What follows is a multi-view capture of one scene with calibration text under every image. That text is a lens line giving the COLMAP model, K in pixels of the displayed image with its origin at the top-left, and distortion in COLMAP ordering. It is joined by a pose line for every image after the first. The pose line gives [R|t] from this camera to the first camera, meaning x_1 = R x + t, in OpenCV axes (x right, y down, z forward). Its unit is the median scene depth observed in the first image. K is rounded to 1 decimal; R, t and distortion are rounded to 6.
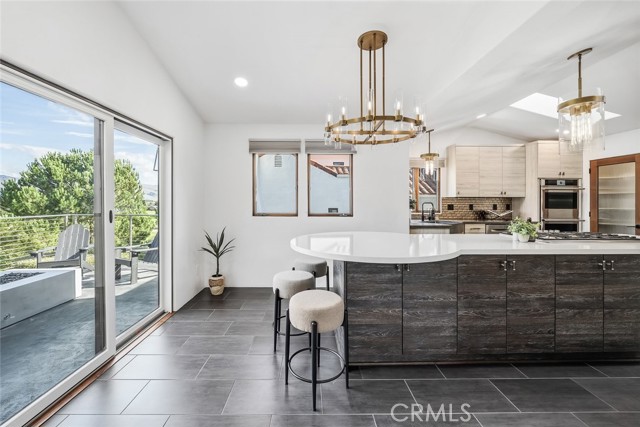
lens RADIAL K [[244.6, 0, 329.1], [0, 244.6, 202.9], [0, 0, 1]] dist [0.001141, 0.000089]
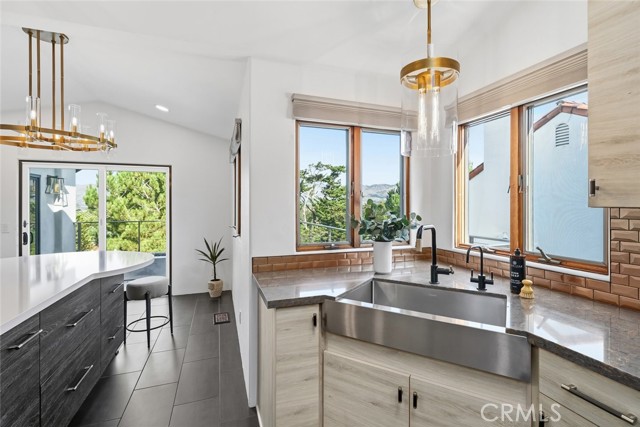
lens RADIAL K [[302.7, 0, 339.8], [0, 302.7, 204.8], [0, 0, 1]] dist [0.000826, 0.000243]
pose [[0.359706, -0.001304, -0.933065, 0.722333], [-0.001541, 0.999997, -0.001992, -0.026269], [0.933065, 0.002155, 0.359702, 0.762045]]
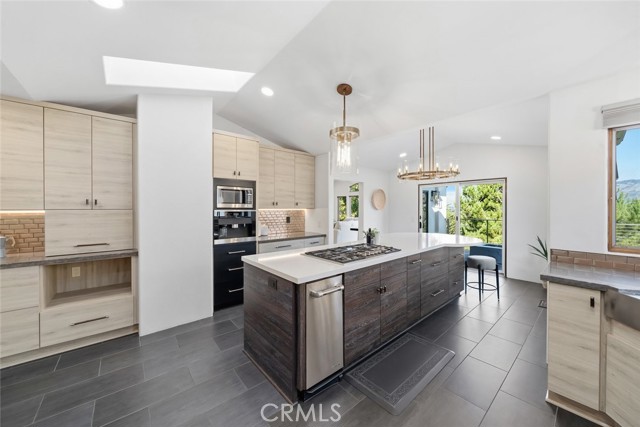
lens RADIAL K [[234.4, 0, 306.1], [0, 234.4, 210.4], [0, 0, 1]] dist [-0.000709, 0.000048]
pose [[-0.785753, 0.006040, -0.618511, 0.899578], [-0.002573, 0.999912, 0.013033, -0.026210], [0.618535, 0.011832, -0.785668, 0.866106]]
